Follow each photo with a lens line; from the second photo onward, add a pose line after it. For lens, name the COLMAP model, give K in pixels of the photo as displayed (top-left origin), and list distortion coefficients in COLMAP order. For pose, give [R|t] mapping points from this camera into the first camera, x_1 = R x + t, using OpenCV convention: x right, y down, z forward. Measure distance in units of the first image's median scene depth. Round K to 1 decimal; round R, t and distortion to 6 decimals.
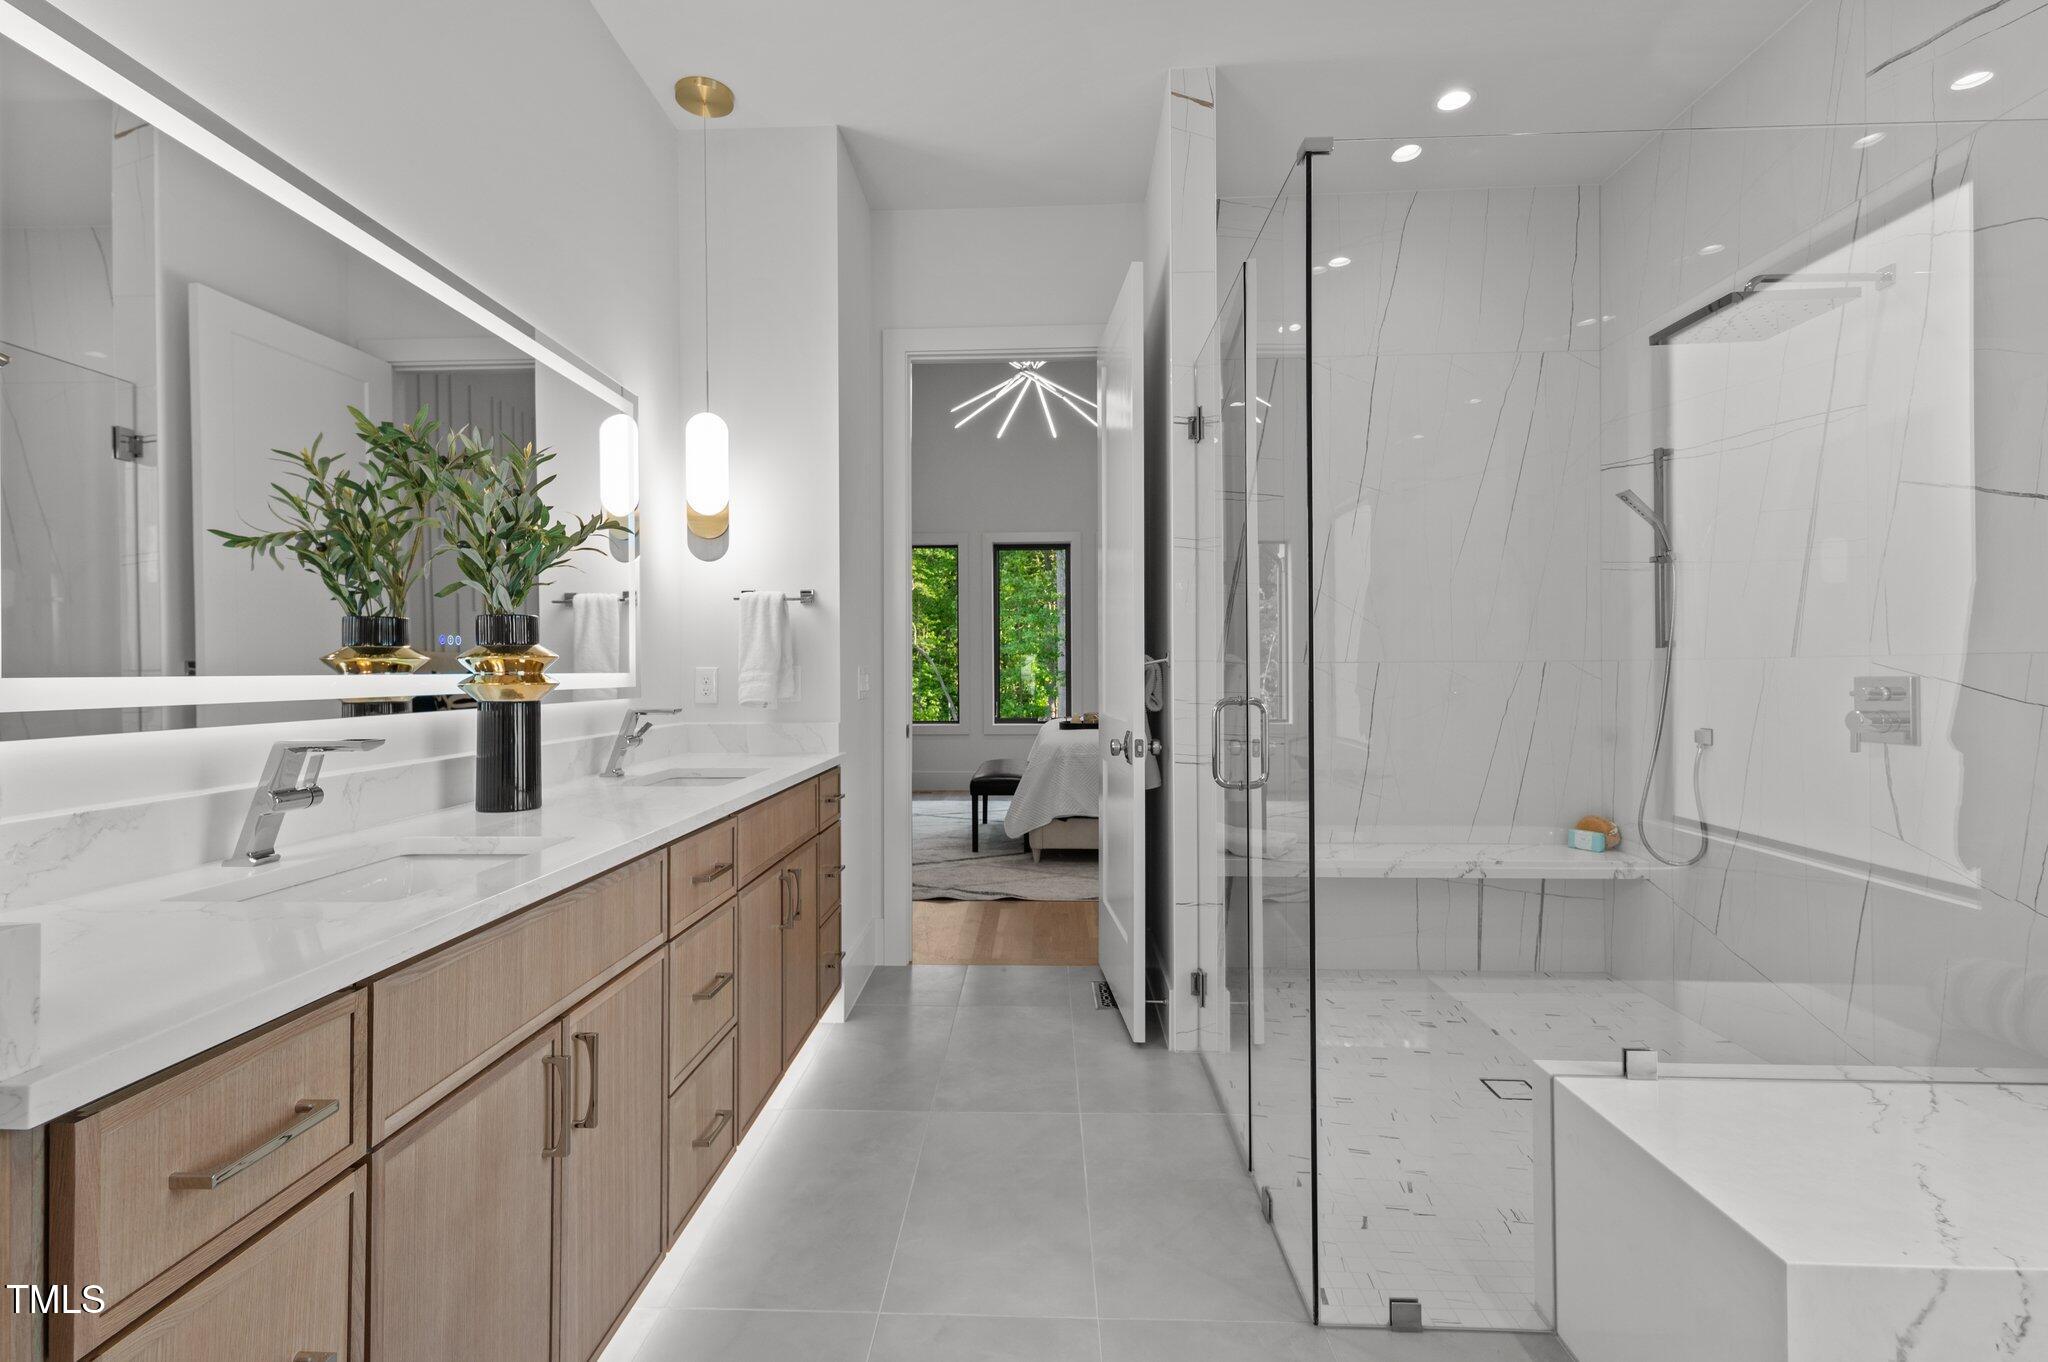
lens RADIAL K [[990.3, 0, 1020.0], [0, 990.3, 675.0], [0, 0, 1]] dist [0.001429, 0.000221]
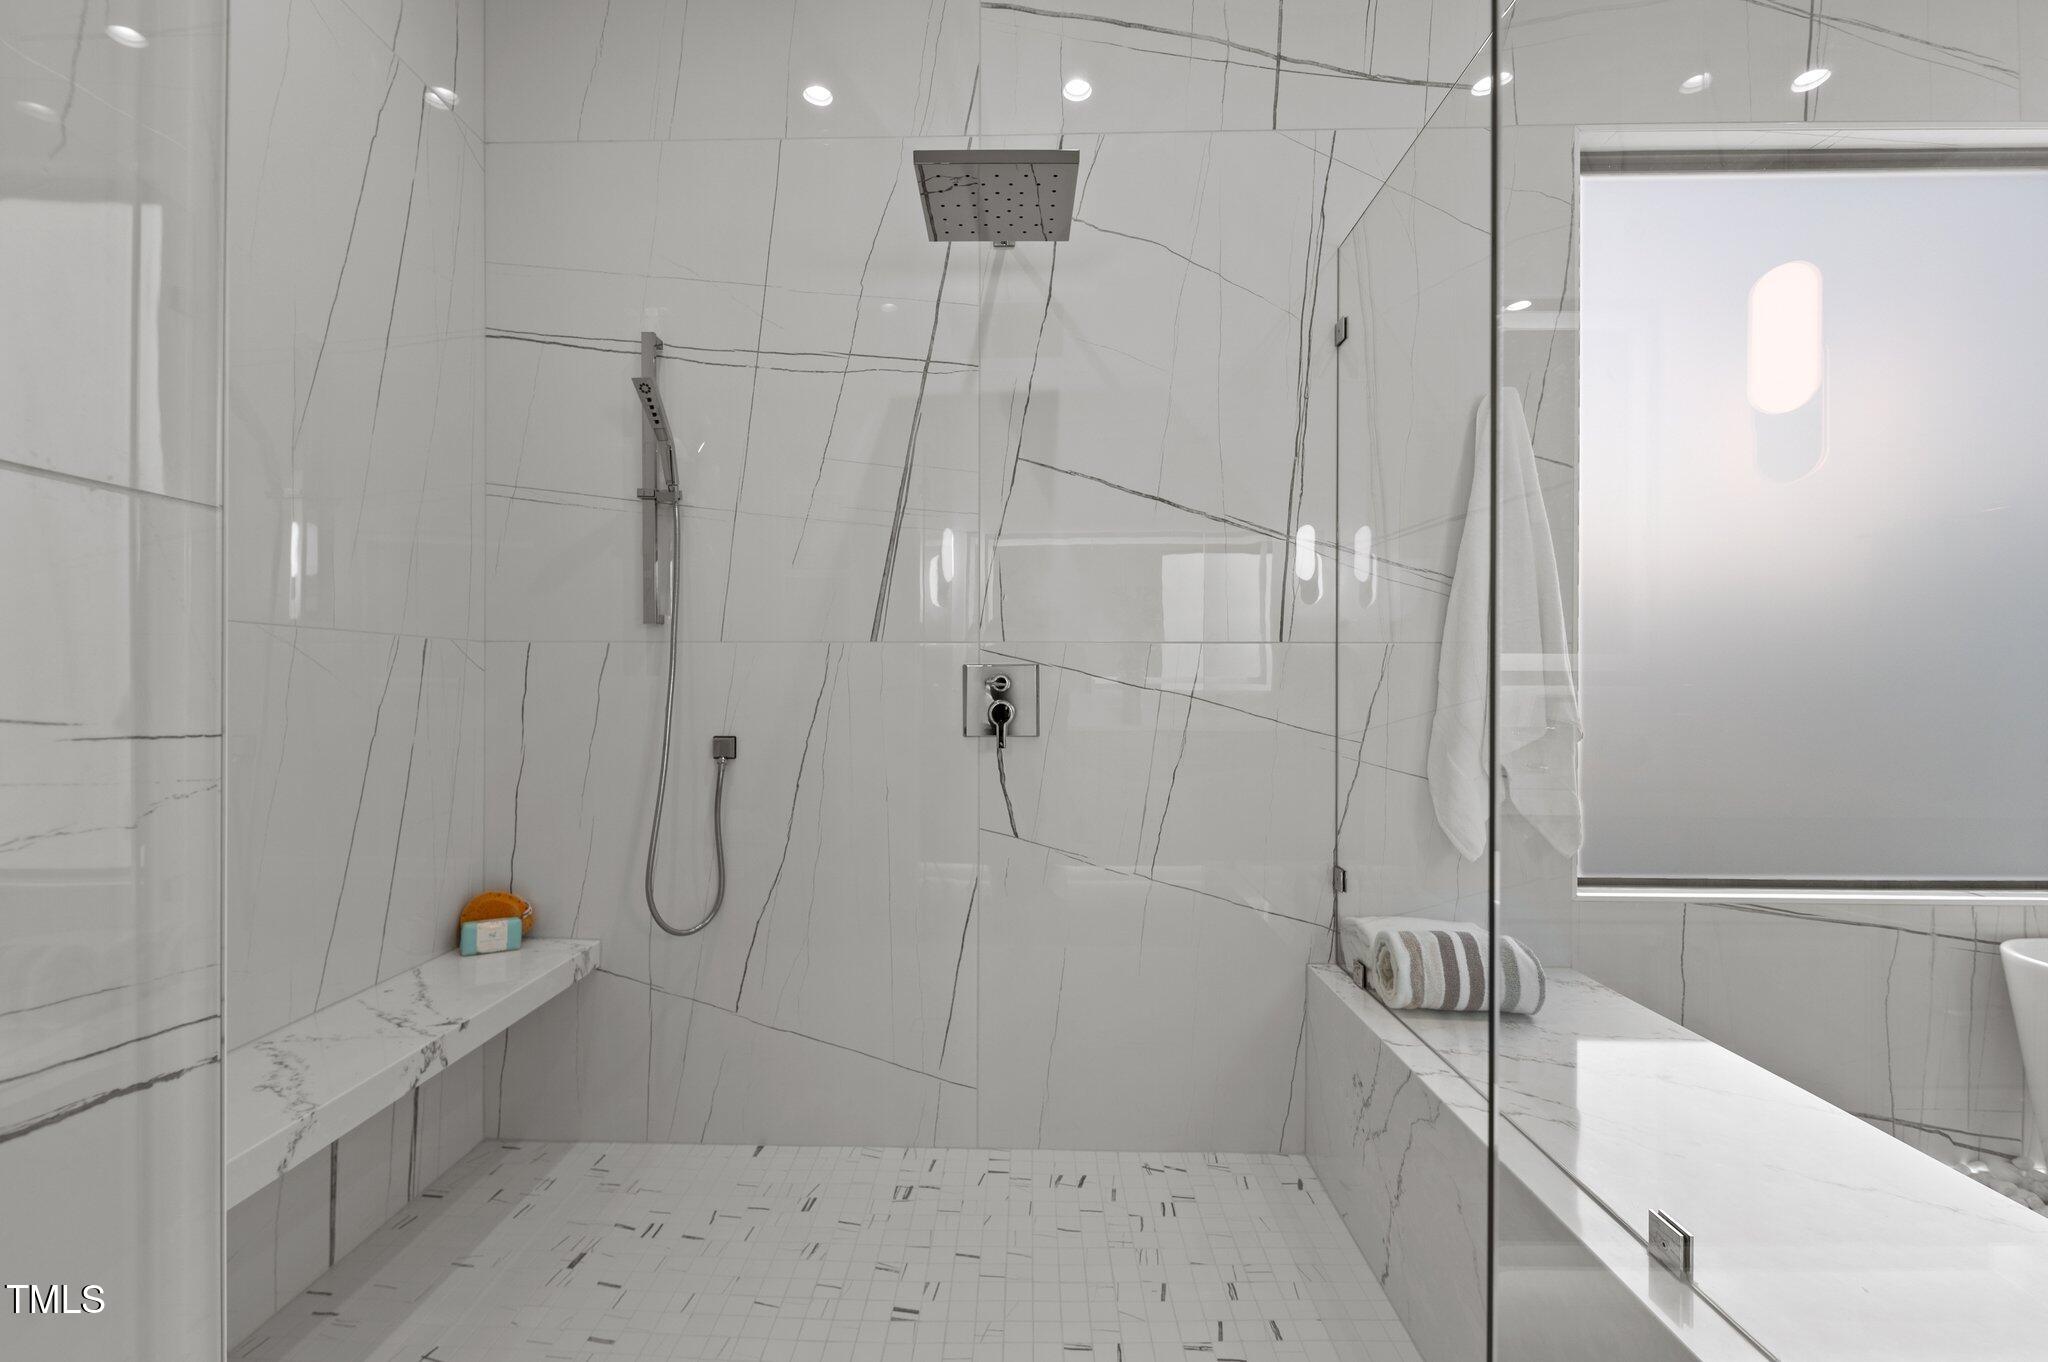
lens RADIAL K [[890.4, 0, 1019.0], [0, 890.4, 680.7], [0, 0, 1]] dist [-0.007273, -0.005416]
pose [[-0.004623, -0.009698, 0.999942, 0.032322], [0.003835, 0.999945, 0.009716, 0.007278], [-0.999982, 0.003880, -0.004586, 0.887532]]
